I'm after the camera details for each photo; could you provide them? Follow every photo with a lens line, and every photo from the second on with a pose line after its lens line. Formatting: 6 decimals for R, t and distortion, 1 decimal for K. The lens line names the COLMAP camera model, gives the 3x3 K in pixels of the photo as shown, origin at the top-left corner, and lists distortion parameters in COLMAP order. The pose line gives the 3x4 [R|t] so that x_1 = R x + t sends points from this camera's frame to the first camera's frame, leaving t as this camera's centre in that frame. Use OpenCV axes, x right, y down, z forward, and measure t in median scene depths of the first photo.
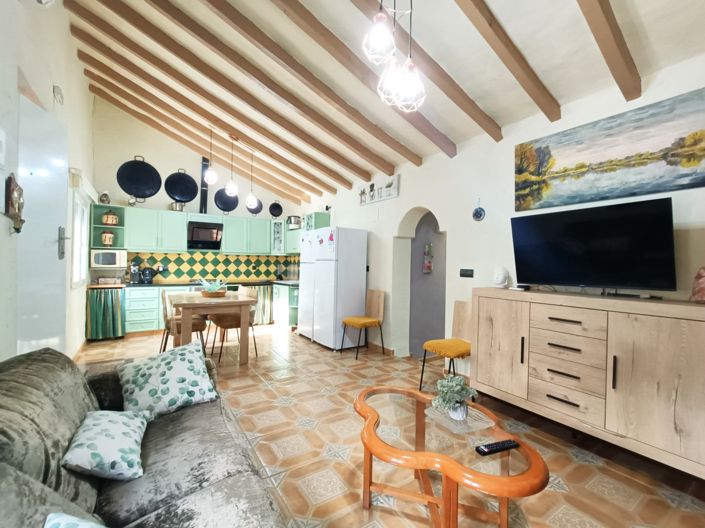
lens RADIAL K [[318.4, 0, 351.7], [0, 318.4, 263.6], [0, 0, 1]] dist [0.001699, 0.000269]
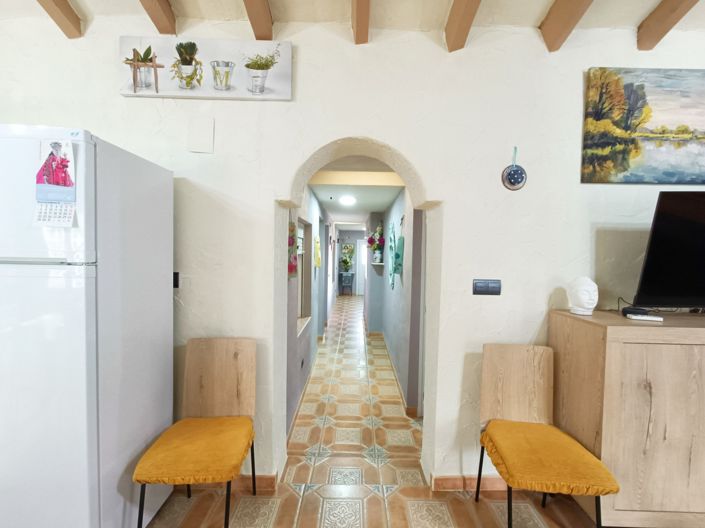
lens RADIAL K [[318.4, 0, 355.5], [0, 318.4, 265.4], [0, 0, 1]] dist [0.001699, 0.000269]
pose [[0.553178, -0.043931, 0.831904, -0.129875], [-0.009838, 0.998194, 0.059255, -0.023366], [-0.833005, -0.040962, 0.551747, 0.592910]]
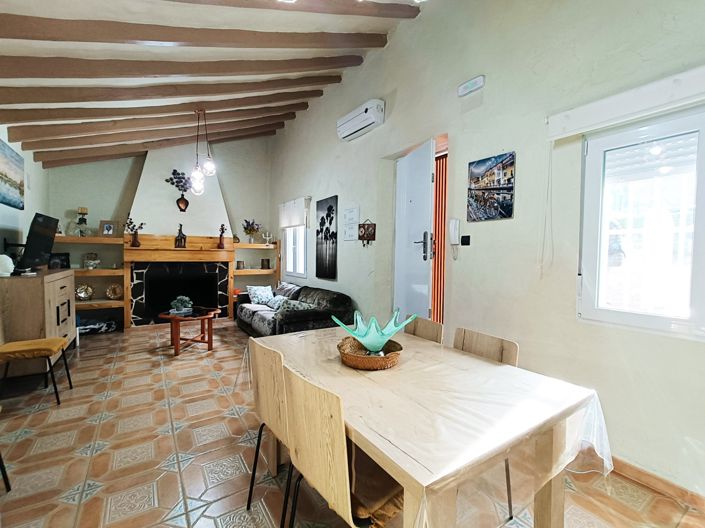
lens RADIAL K [[318.4, 0, 353.3], [0, 318.4, 263.1], [0, 0, 1]] dist [0.001699, 0.000269]
pose [[-0.999628, -0.027270, 0.000769, -0.346213], [-0.027214, 0.998737, 0.042241, -0.019327], [-0.001920, 0.042204, -0.999107, 1.137902]]
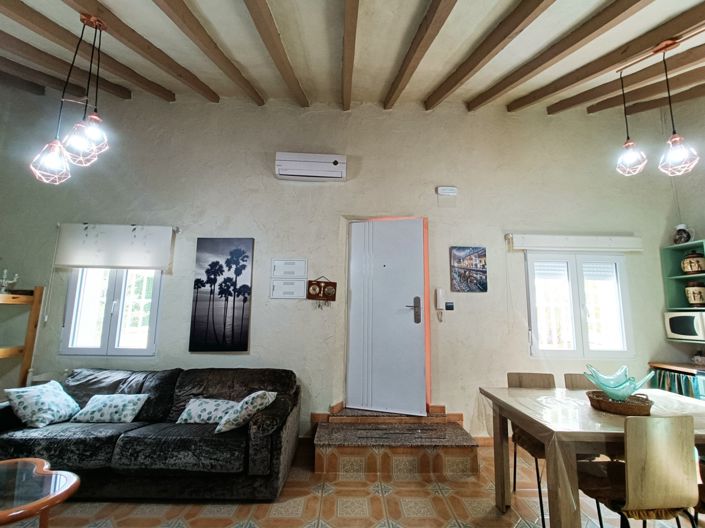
lens RADIAL K [[318.4, 0, 354.2], [0, 318.4, 265.7], [0, 0, 1]] dist [0.001699, 0.000269]
pose [[-0.522953, -0.152408, -0.838625, 0.158553], [-0.032323, 0.986722, -0.159167, -0.010542], [0.851748, -0.056130, -0.520936, 0.773693]]
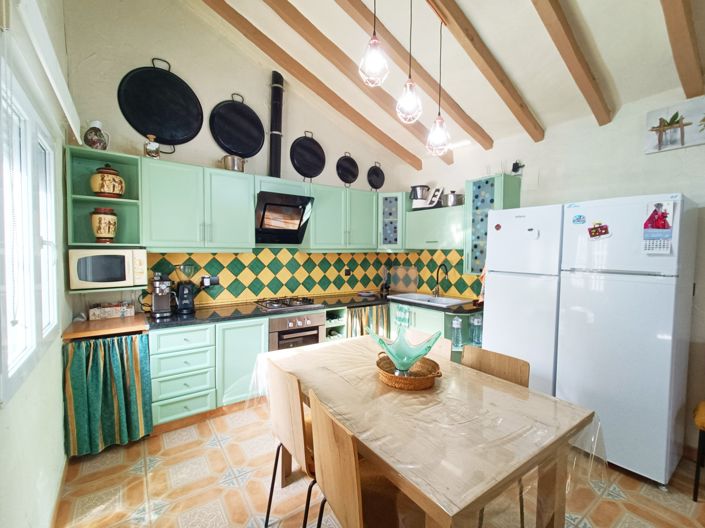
lens RADIAL K [[318.4, 0, 350.7], [0, 318.4, 263.7], [0, 0, 1]] dist [0.001699, 0.000269]
pose [[0.999370, -0.006500, 0.034895, -0.430951], [0.004968, 0.999027, 0.043817, -0.041353], [-0.035146, -0.043616, 0.998430, 0.529012]]
